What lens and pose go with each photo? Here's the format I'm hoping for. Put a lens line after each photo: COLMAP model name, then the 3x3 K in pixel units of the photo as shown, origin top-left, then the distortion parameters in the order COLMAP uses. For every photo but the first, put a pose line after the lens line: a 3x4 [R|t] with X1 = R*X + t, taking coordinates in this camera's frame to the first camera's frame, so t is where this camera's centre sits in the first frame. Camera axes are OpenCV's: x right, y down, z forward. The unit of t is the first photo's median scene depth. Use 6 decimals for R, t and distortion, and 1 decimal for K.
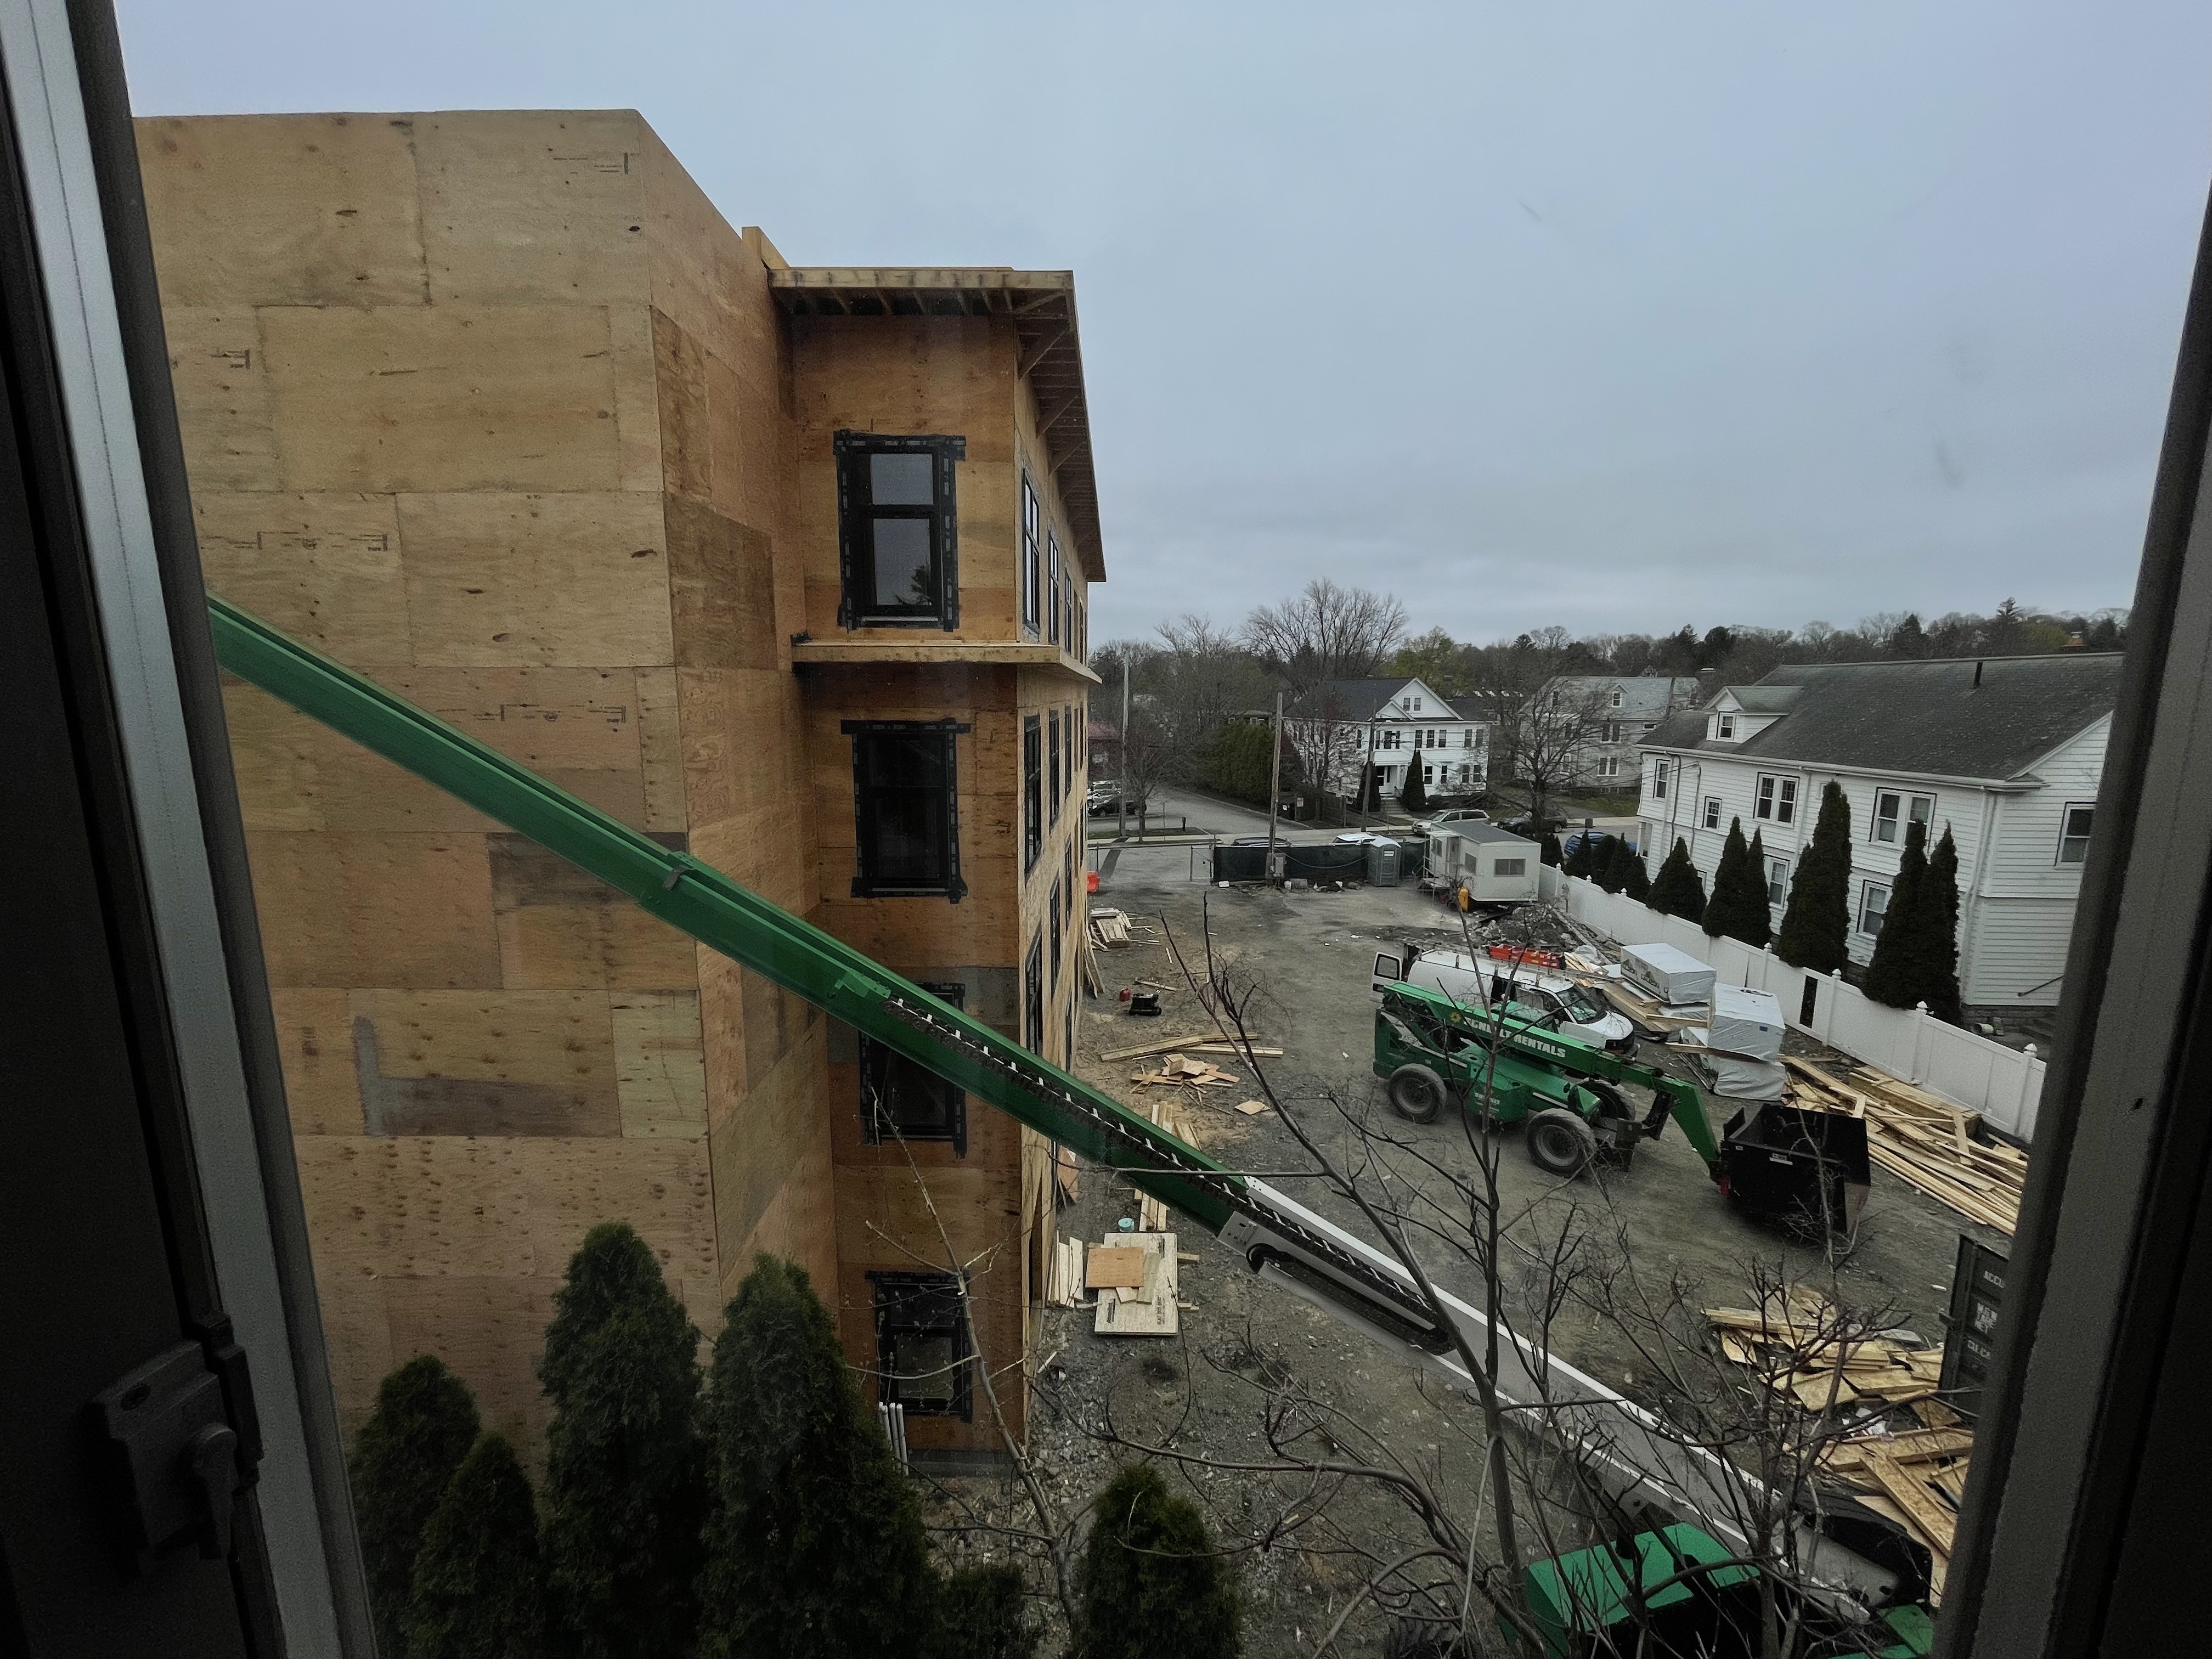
lens RADIAL K [[890.8, 0, 1103.2], [0, 890.8, 832.9], [0, 0, 1]] dist [0.000160, 0.000059]
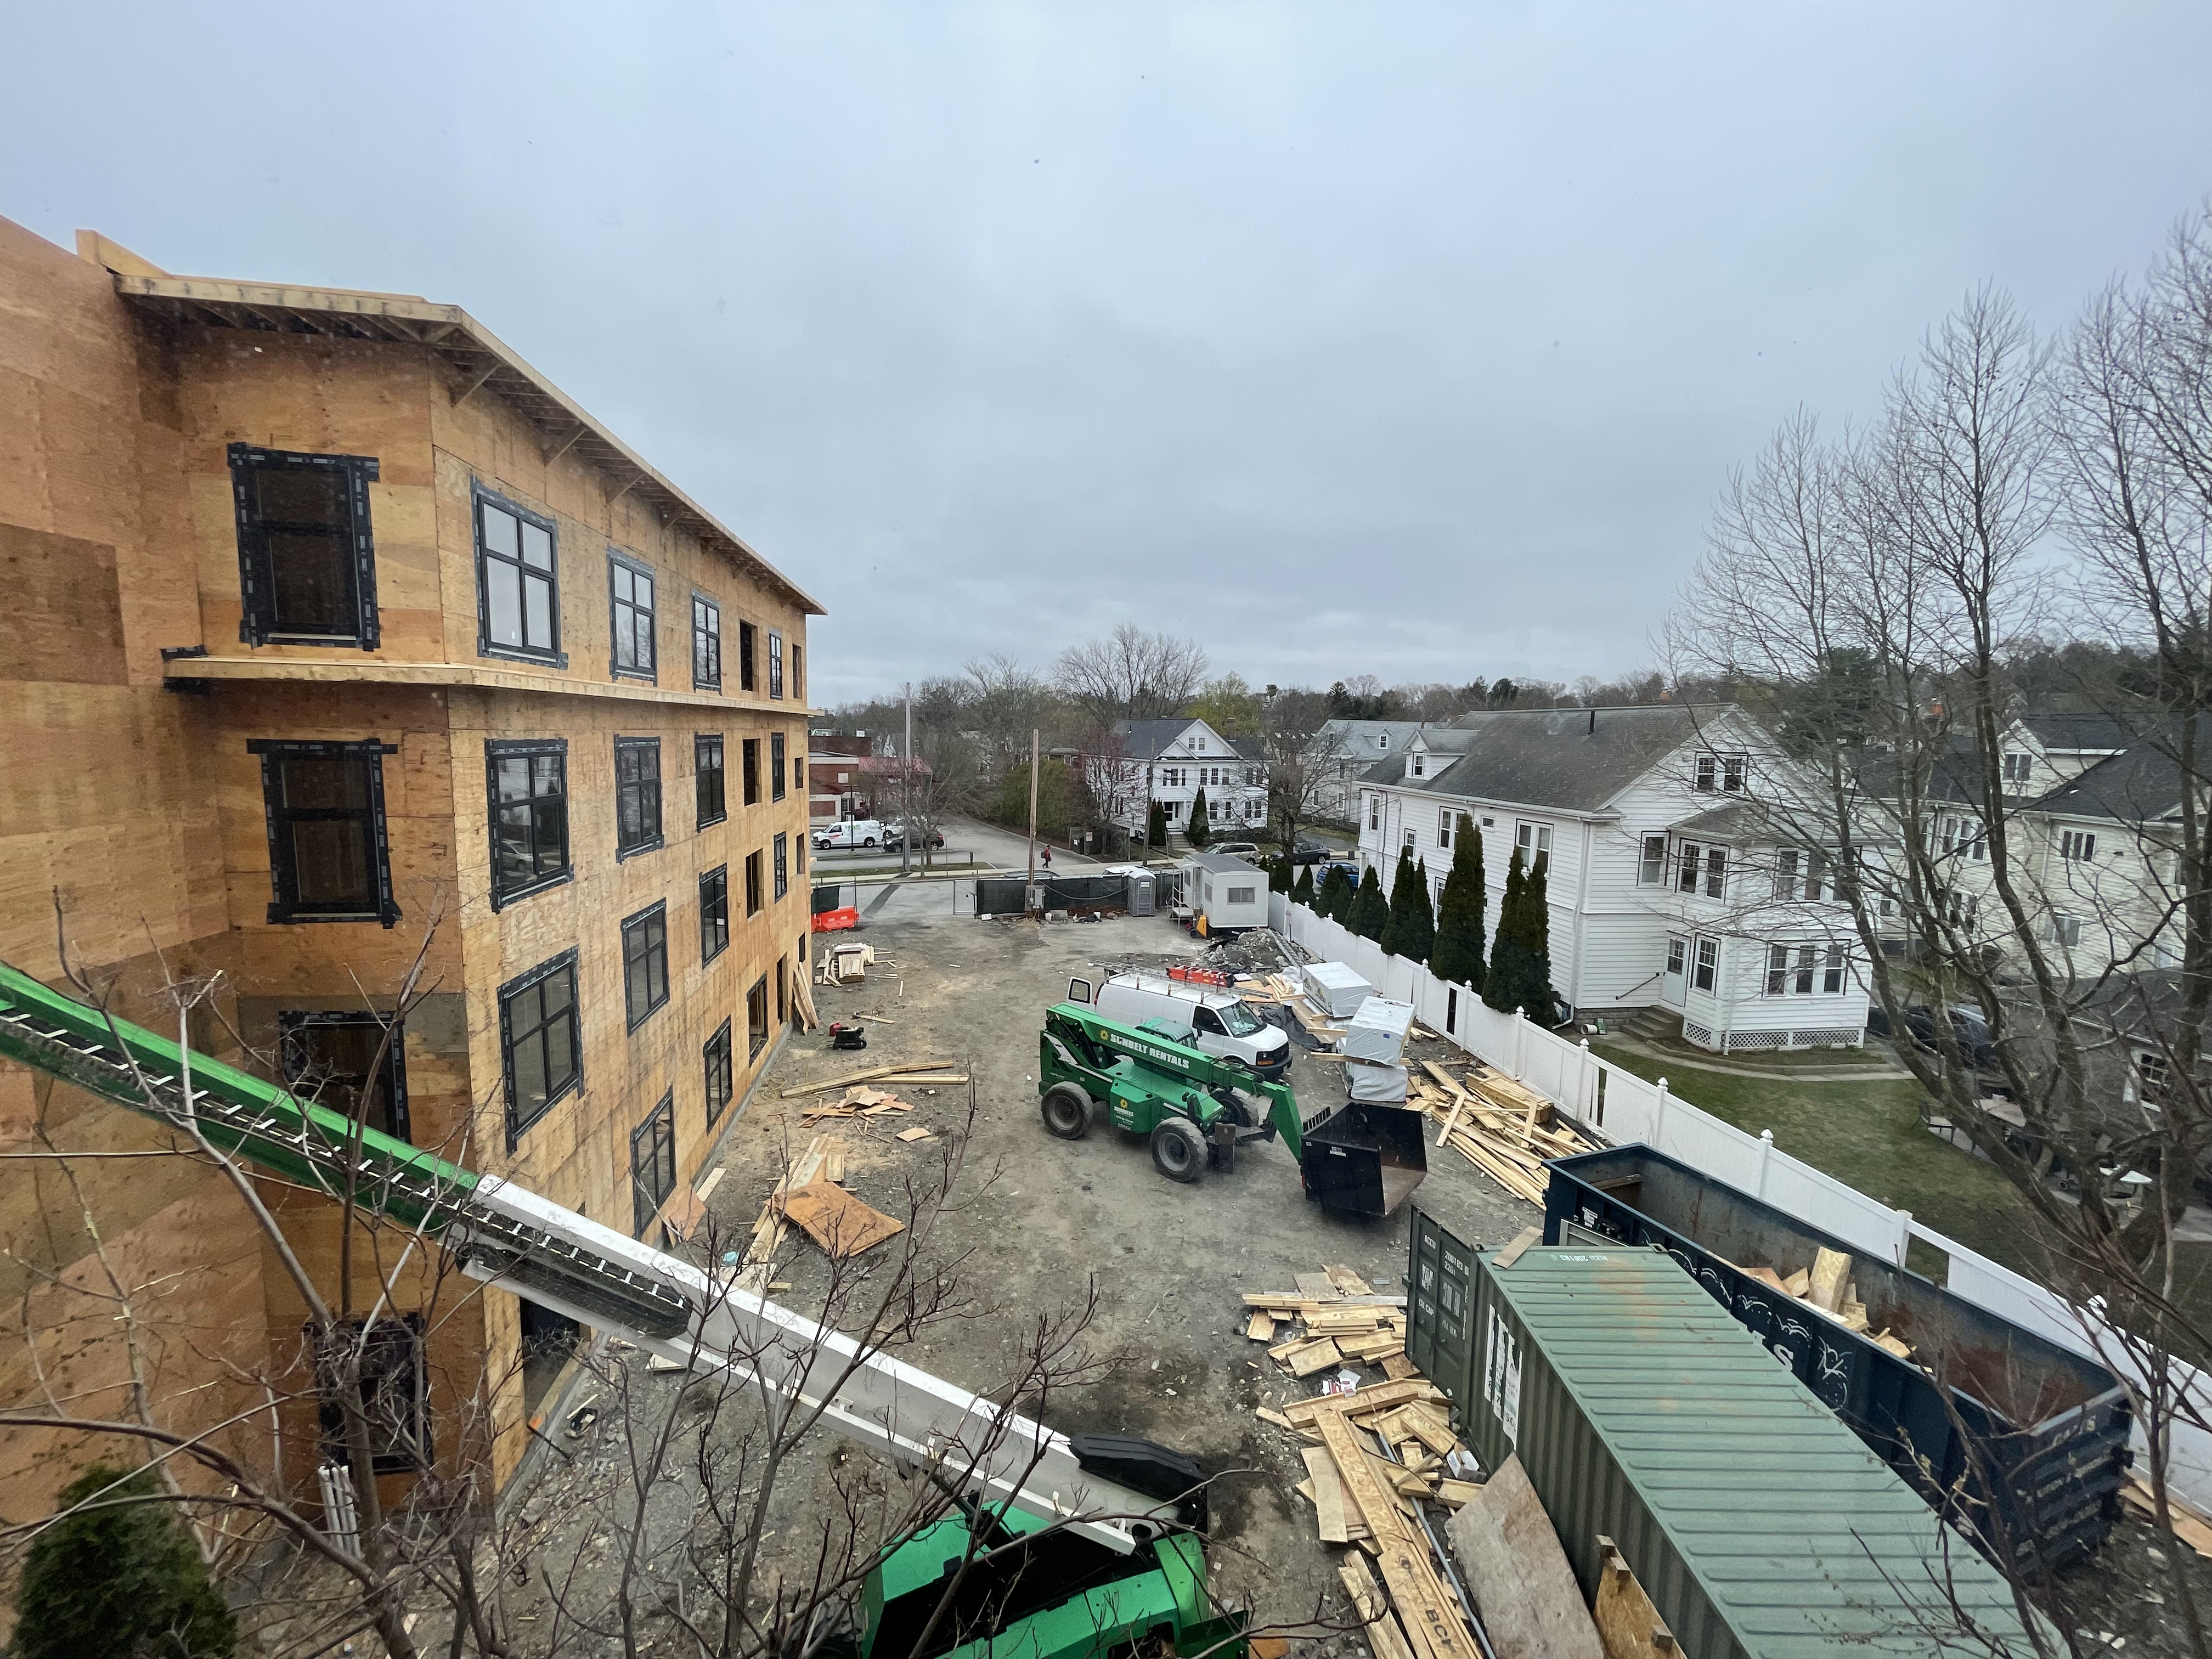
lens RADIAL K [[891.1, 0, 1106.0], [0, 891.1, 829.5], [0, 0, 1]] dist [0.009566, -0.000263]
pose [[0.986780, -0.002536, 0.162047, 0.202456], [0.010037, 0.998914, -0.045487, 0.010656], [-0.161756, 0.046513, 0.985734, -0.044622]]
